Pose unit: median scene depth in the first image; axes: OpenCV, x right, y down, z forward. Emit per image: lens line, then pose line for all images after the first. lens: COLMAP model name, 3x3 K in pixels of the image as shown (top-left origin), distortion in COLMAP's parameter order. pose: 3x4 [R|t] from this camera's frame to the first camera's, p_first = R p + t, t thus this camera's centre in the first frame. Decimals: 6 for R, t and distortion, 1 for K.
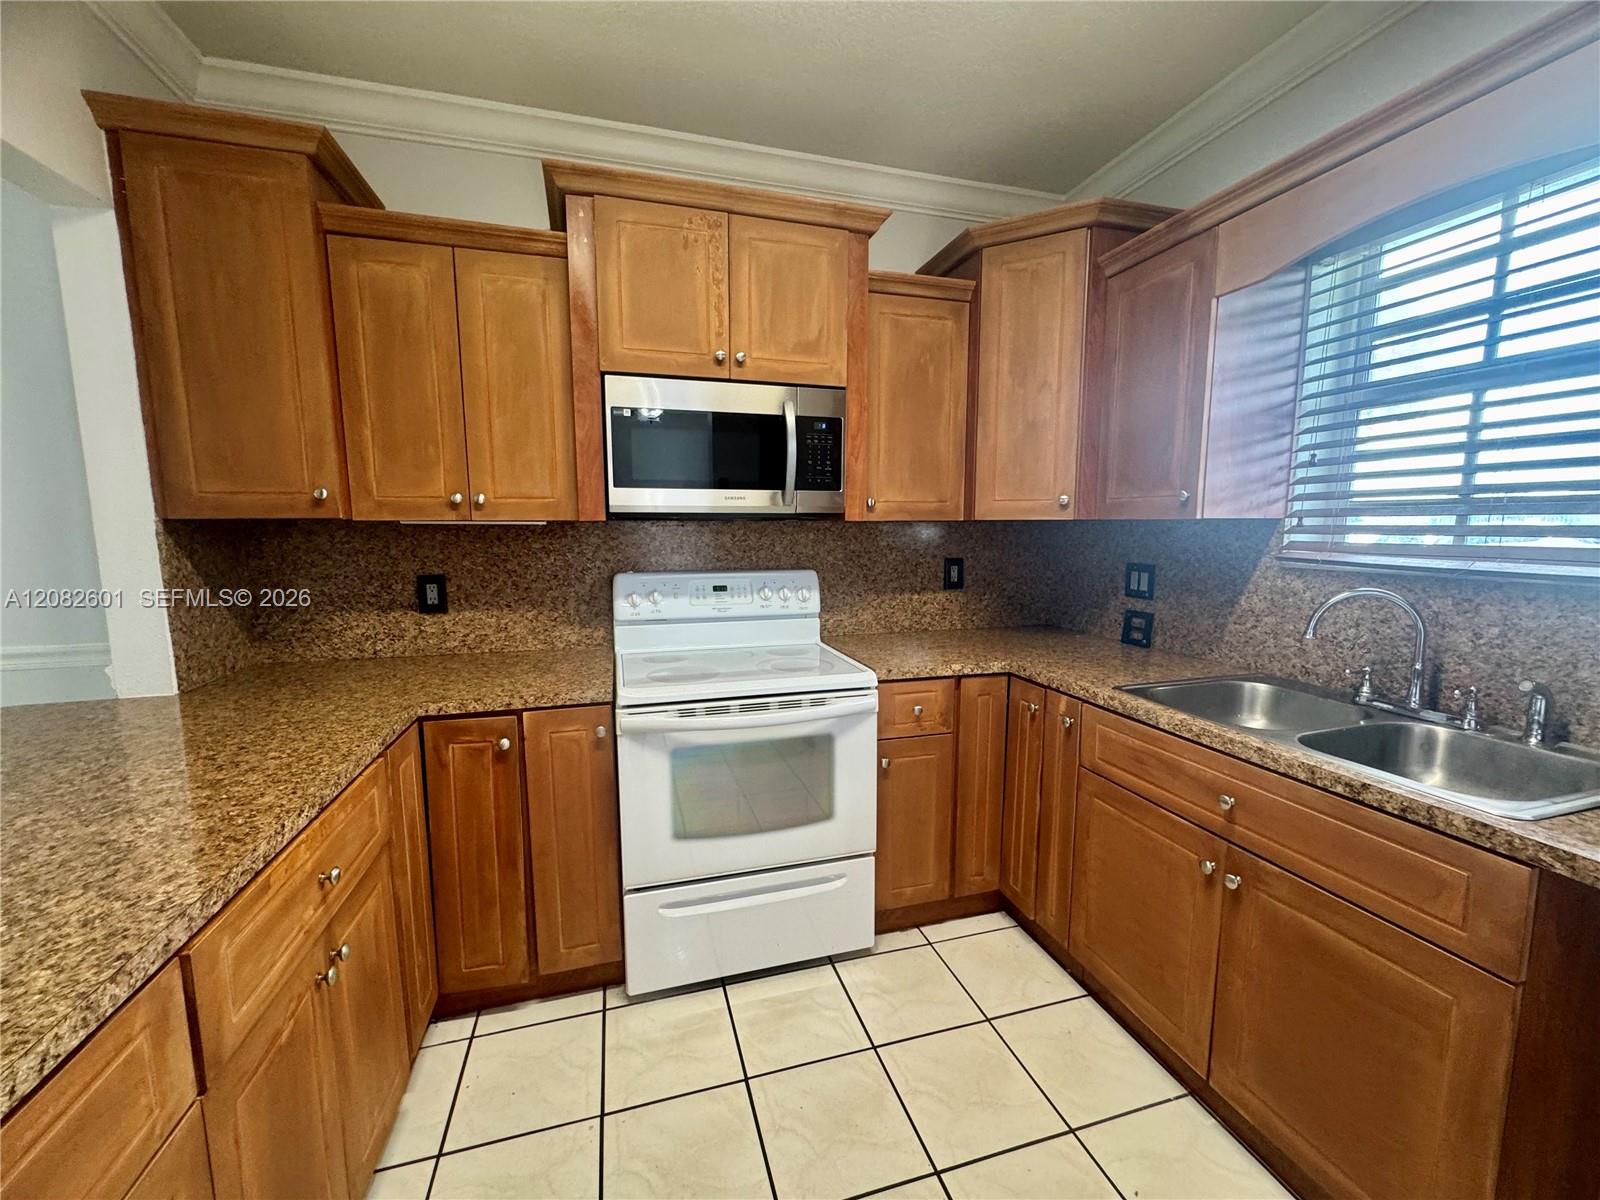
lens RADIAL K [[639.7, 0, 800.5], [0, 639.7, 600.2], [0, 0, 1]] dist [-0.005088, 0.000352]
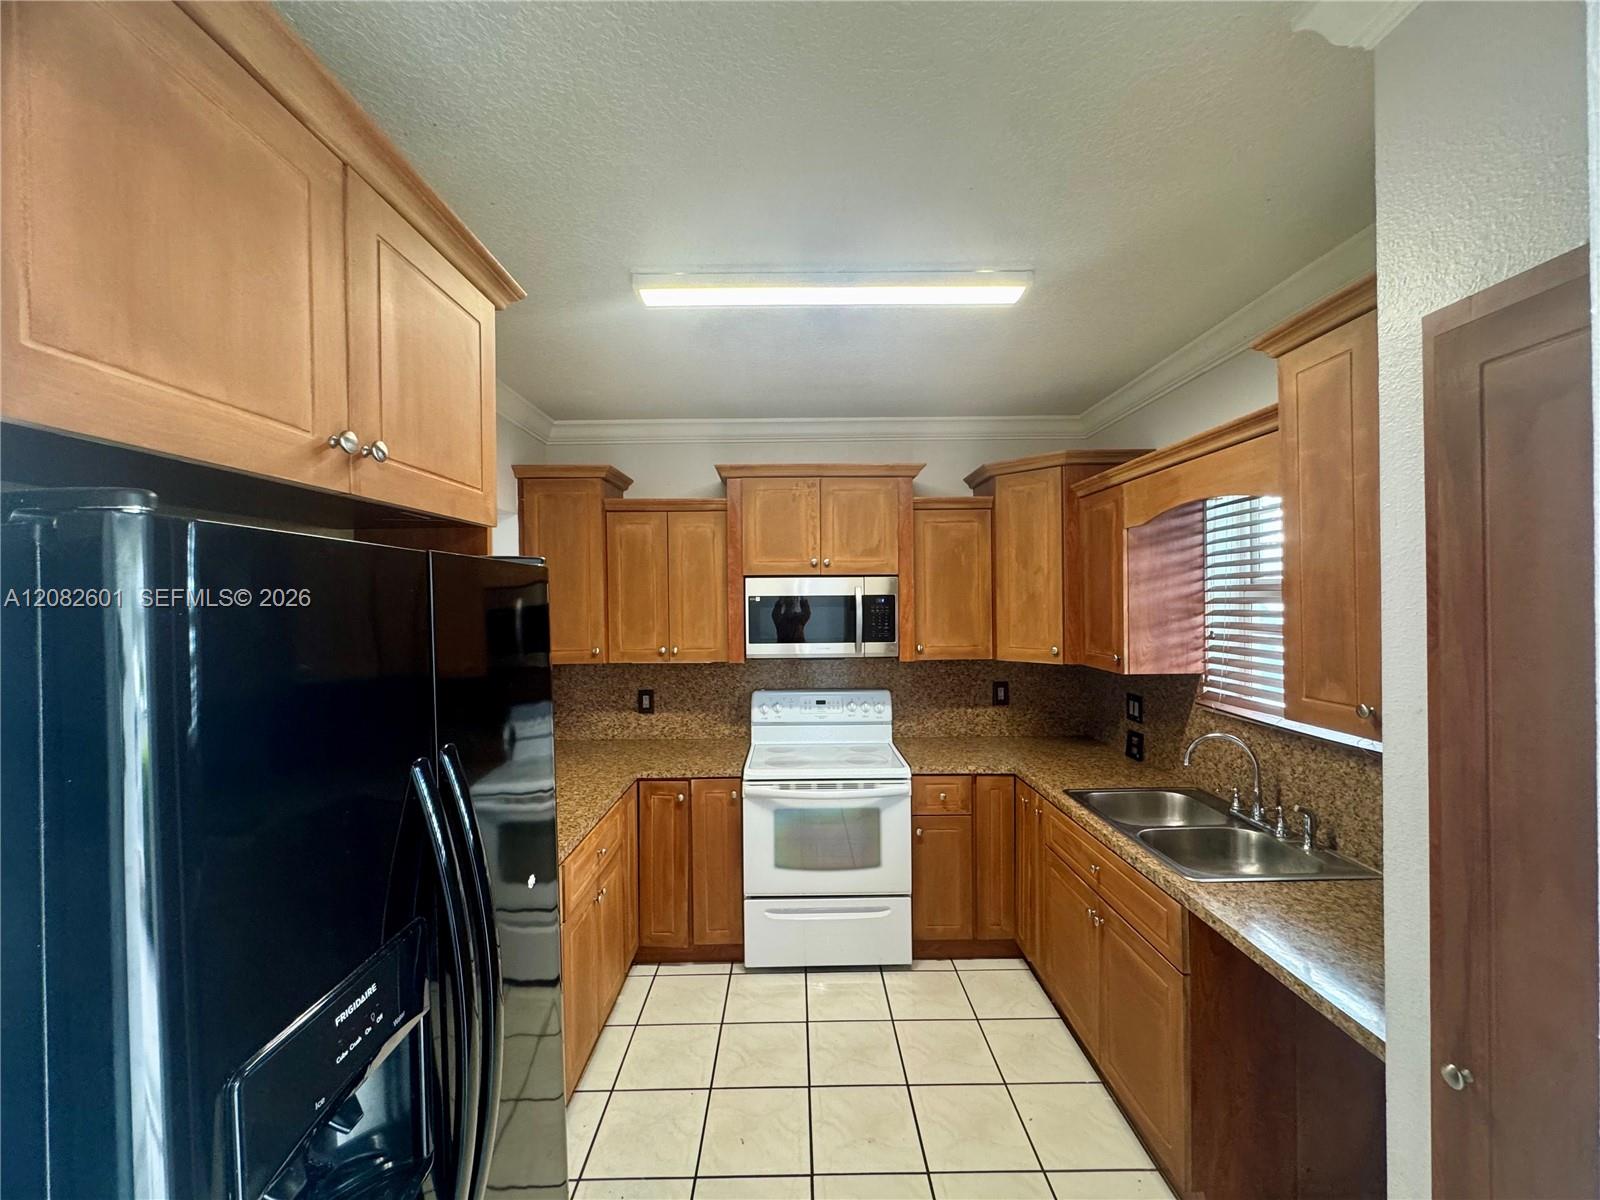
lens RADIAL K [[639.7, 0, 800.5], [0, 639.7, 600.3], [0, 0, 1]] dist [-0.005088, 0.000352]
pose [[0.962586, -0.006868, -0.270889, 0.285588], [-0.024483, 0.993386, -0.112183, -0.106518], [0.269868, 0.114617, 0.956051, -0.558950]]
